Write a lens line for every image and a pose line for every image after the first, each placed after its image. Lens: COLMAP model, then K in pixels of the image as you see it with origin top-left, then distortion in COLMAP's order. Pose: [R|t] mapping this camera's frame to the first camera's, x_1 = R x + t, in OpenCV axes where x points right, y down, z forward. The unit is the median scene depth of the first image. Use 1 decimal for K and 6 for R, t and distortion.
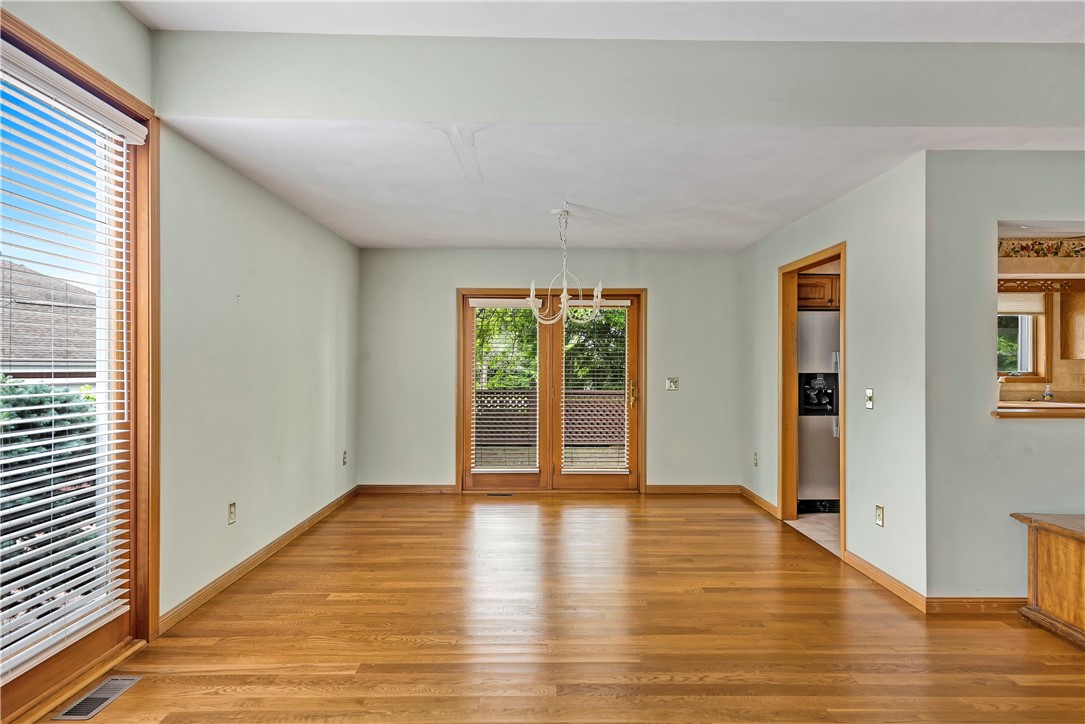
lens RADIAL K [[564.7, 0, 547.0], [0, 564.7, 366.7], [0, 0, 1]] dist [0.016782, -0.005368]
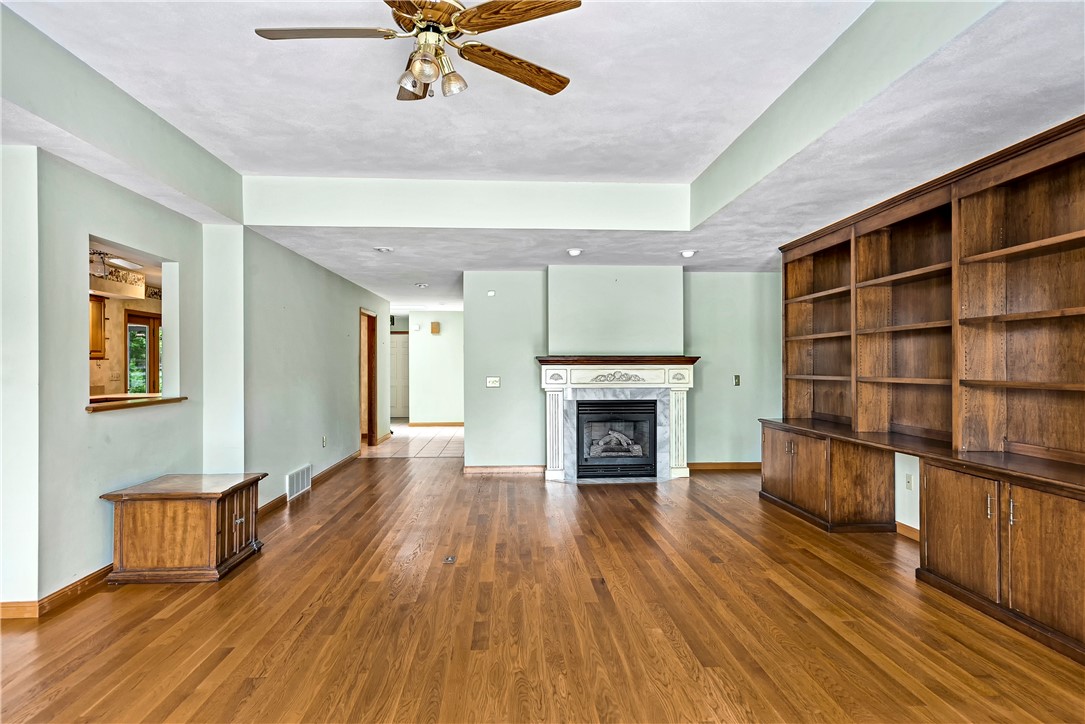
lens RADIAL K [[679.6, 0, 532.9], [0, 679.6, 361.4], [0, 0, 1]] dist [0.021870, -0.002148]
pose [[-0.068572, -0.000703, 0.997646, -0.384929], [0.003089, 0.999995, 0.000917, -0.004702], [-0.997641, 0.003144, -0.068569, 0.151307]]
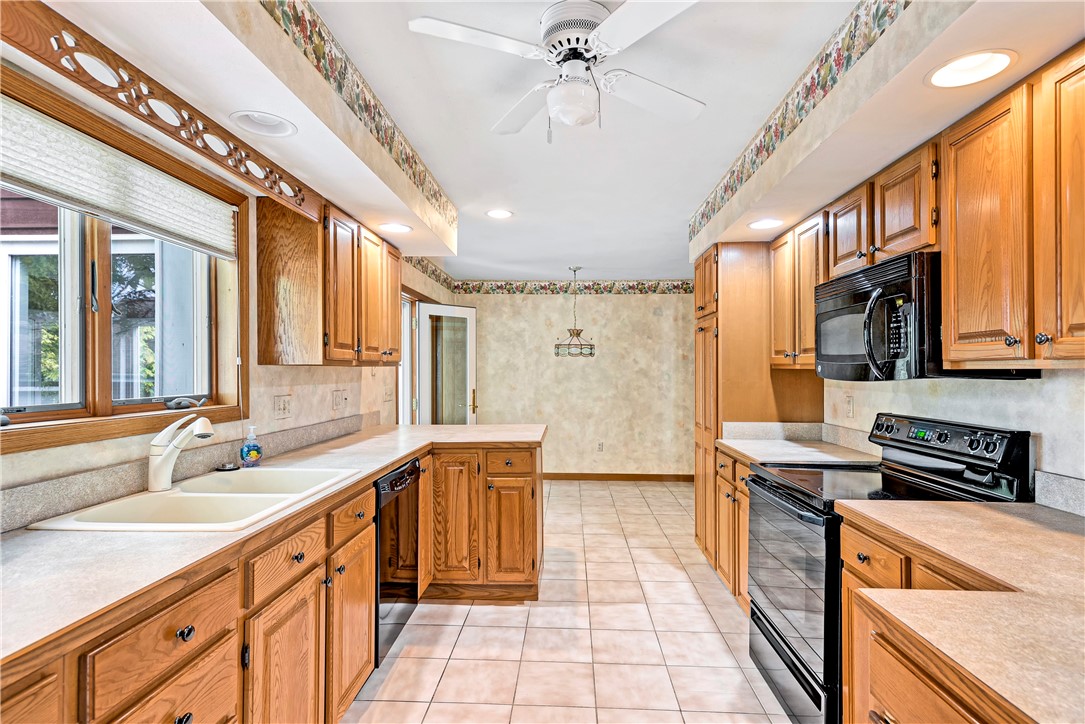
lens RADIAL K [[564.7, 0, 550.0], [0, 564.7, 364.1], [0, 0, 1]] dist [0.016782, -0.005368]
pose [[0.056873, 0.005358, 0.998367, 0.474010], [-0.000349, 0.999986, -0.005347, -0.010666], [-0.998381, -0.000044, 0.056874, 0.757767]]
